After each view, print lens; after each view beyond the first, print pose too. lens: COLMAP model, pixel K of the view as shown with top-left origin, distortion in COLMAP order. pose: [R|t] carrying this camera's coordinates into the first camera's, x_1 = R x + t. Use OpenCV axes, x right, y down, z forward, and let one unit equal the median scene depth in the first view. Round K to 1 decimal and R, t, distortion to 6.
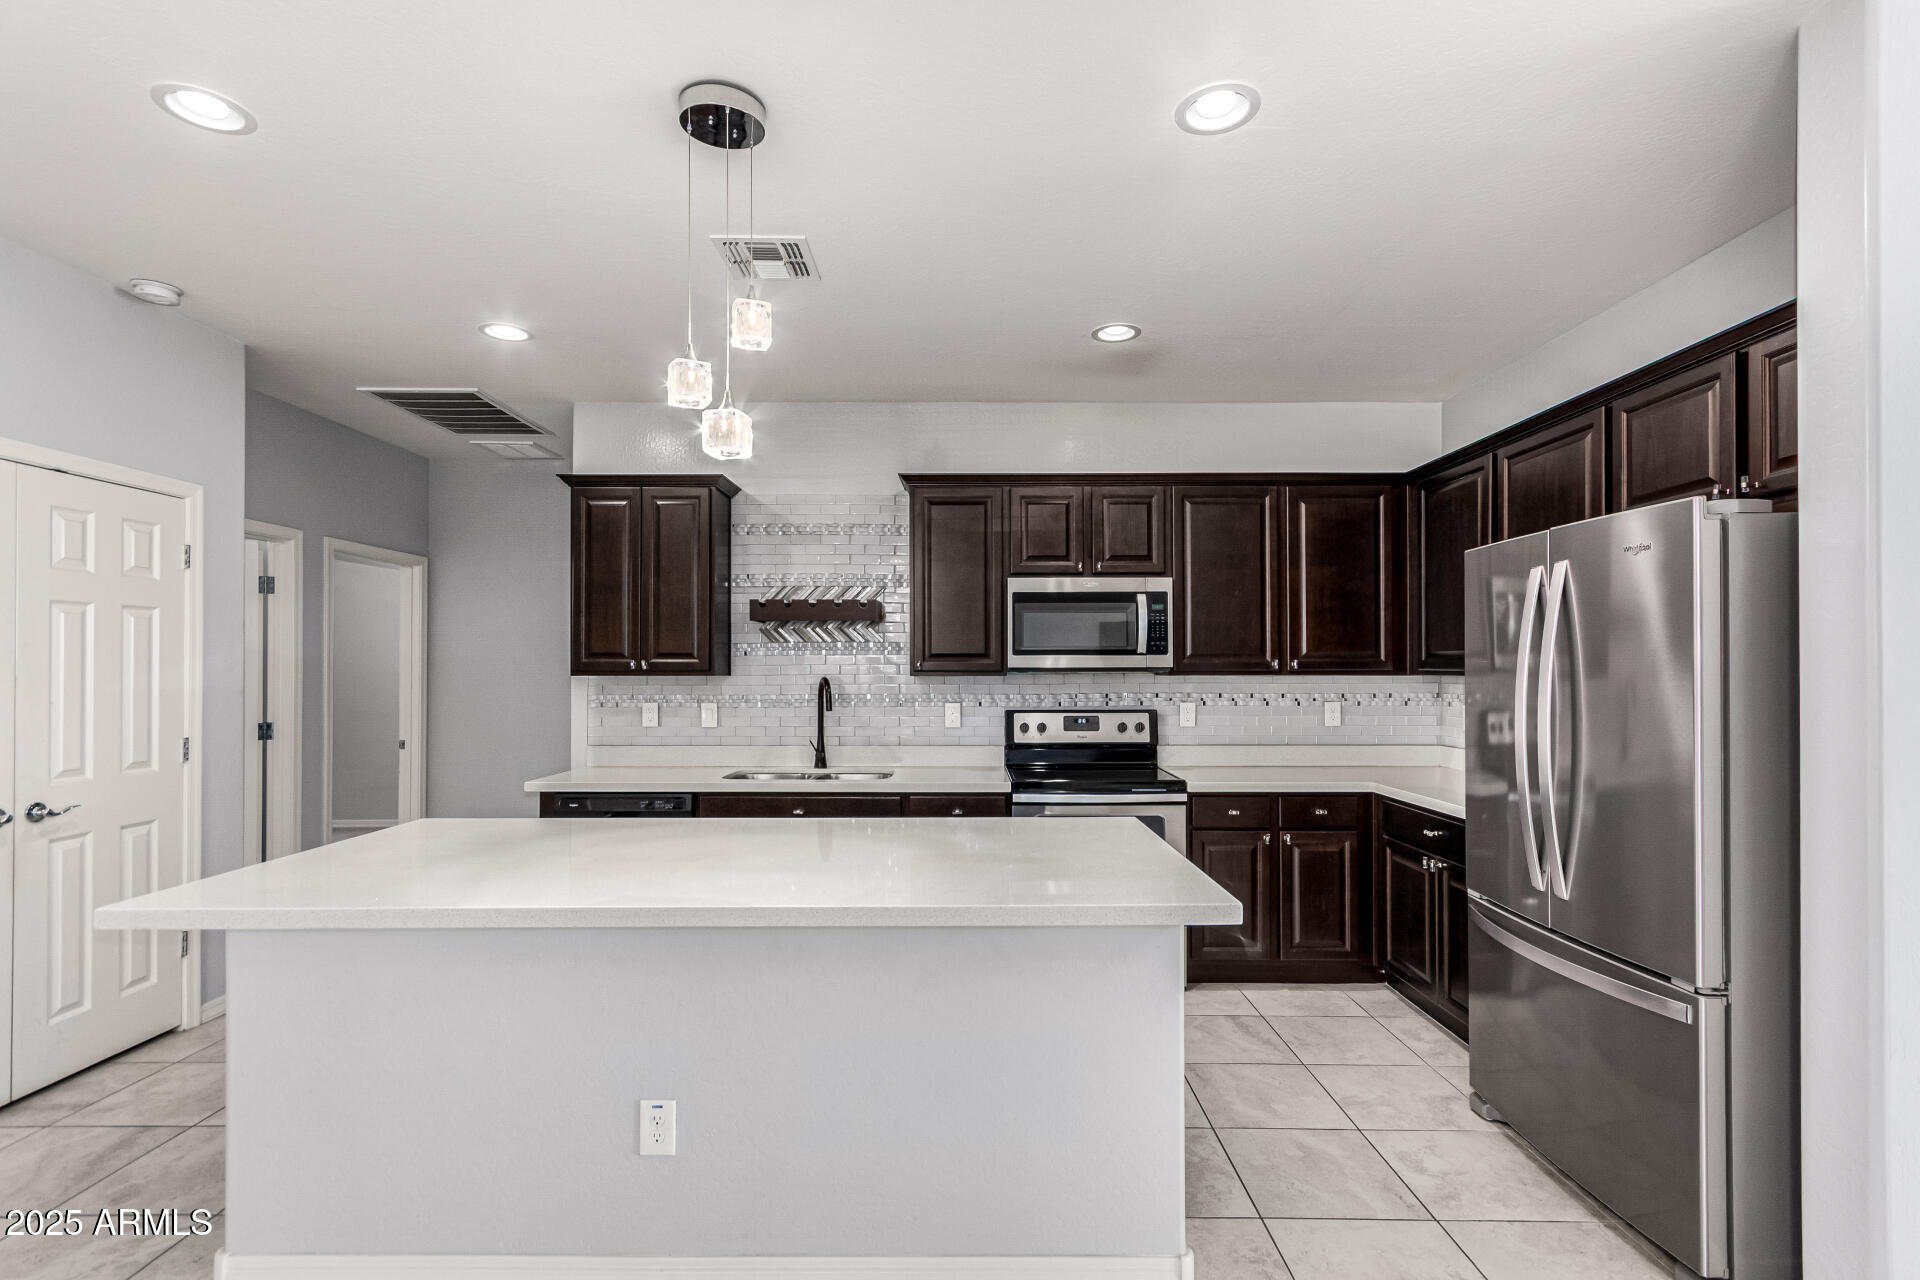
lens RADIAL K [[901.6, 0, 964.3], [0, 901.6, 653.3], [0, 0, 1]] dist [0.001613, 0.000179]
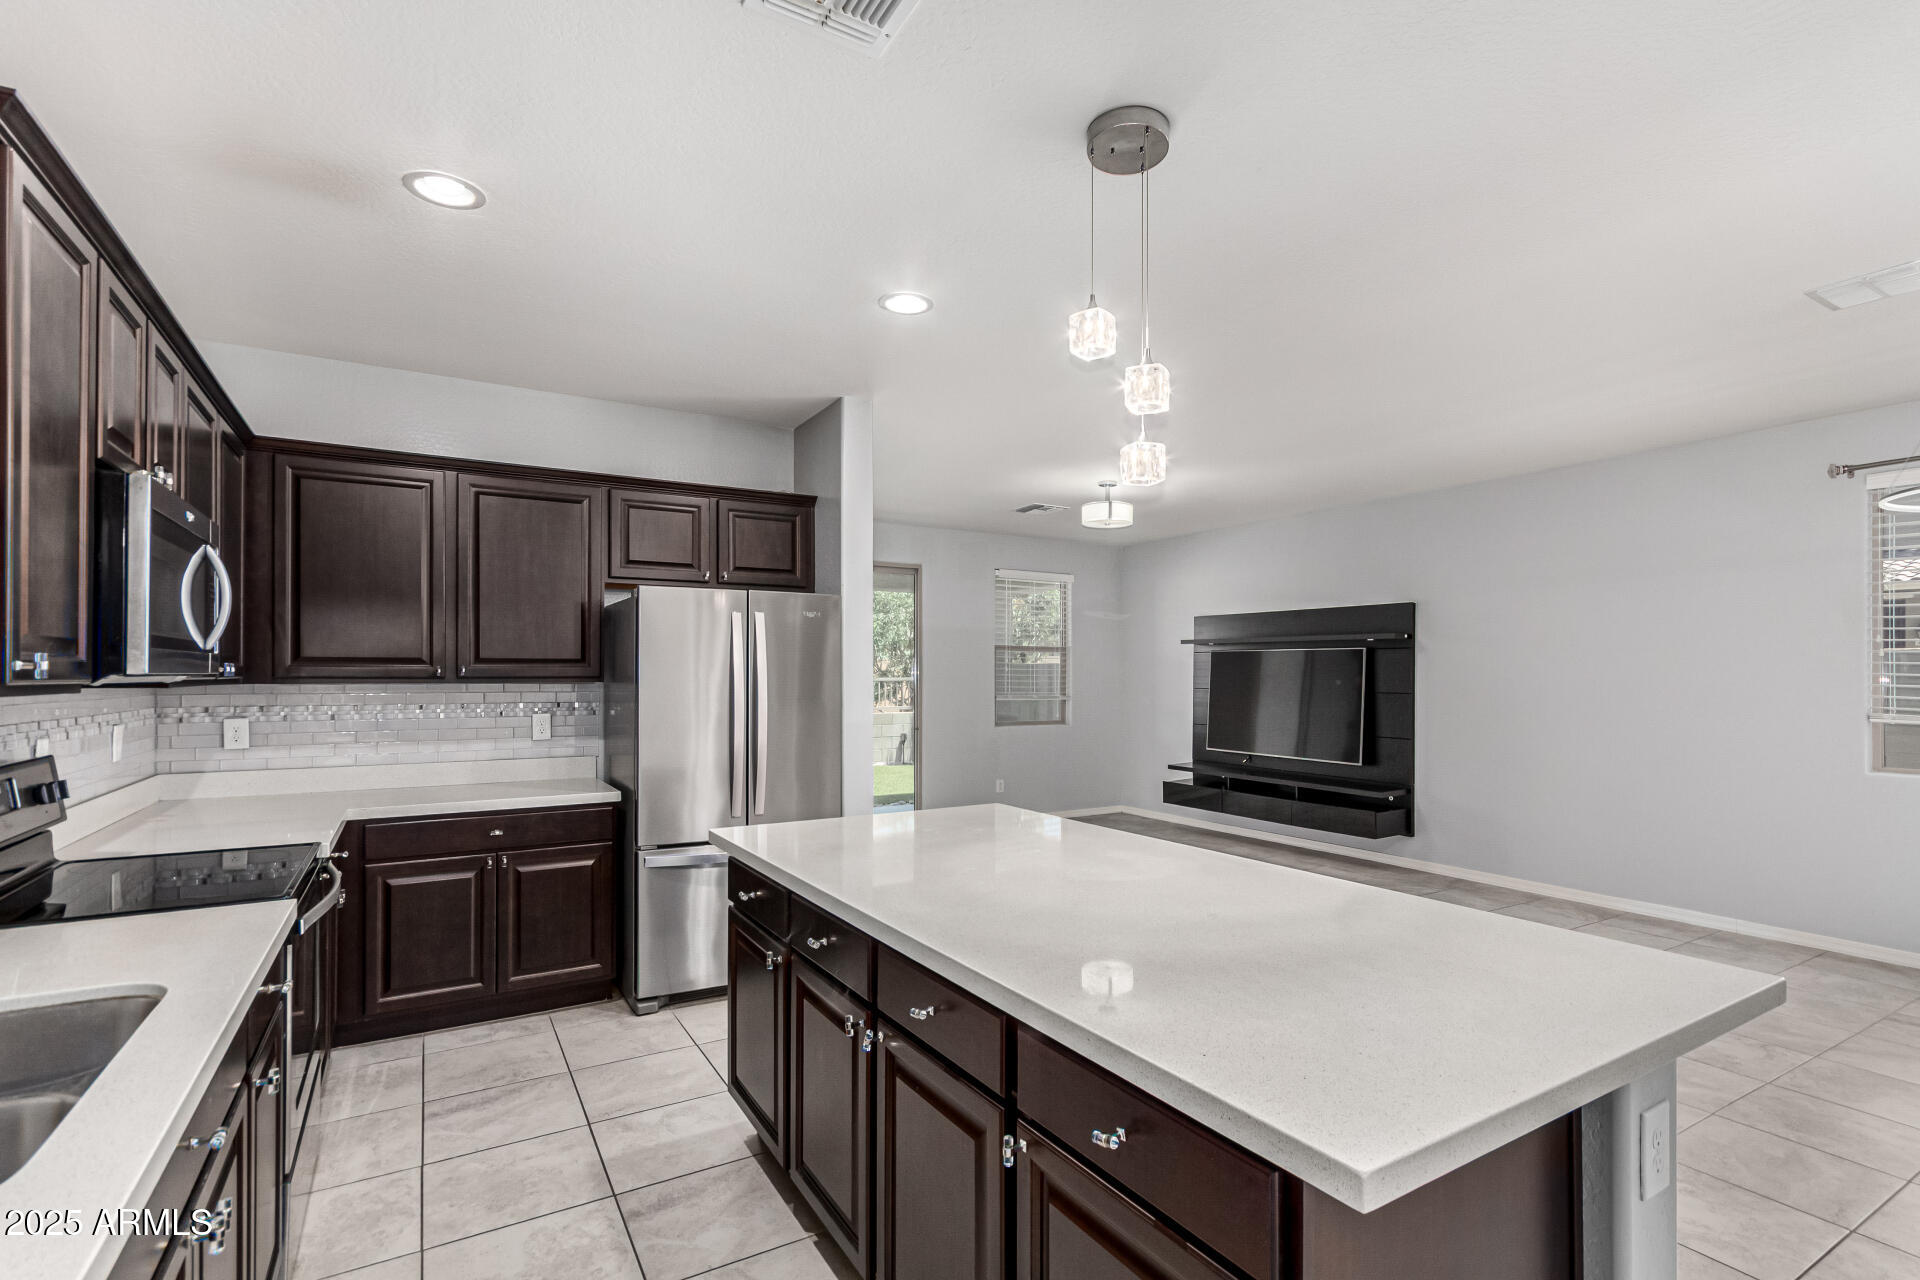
lens RADIAL K [[901.6, 0, 963.5], [0, 901.6, 644.8], [0, 0, 1]] dist [0.001613, 0.000179]
pose [[-0.515538, 0.029209, 0.856369, -0.504855], [-0.014938, 0.998961, -0.043066, 0.012948], [-0.856736, -0.034994, -0.514566, 0.806964]]
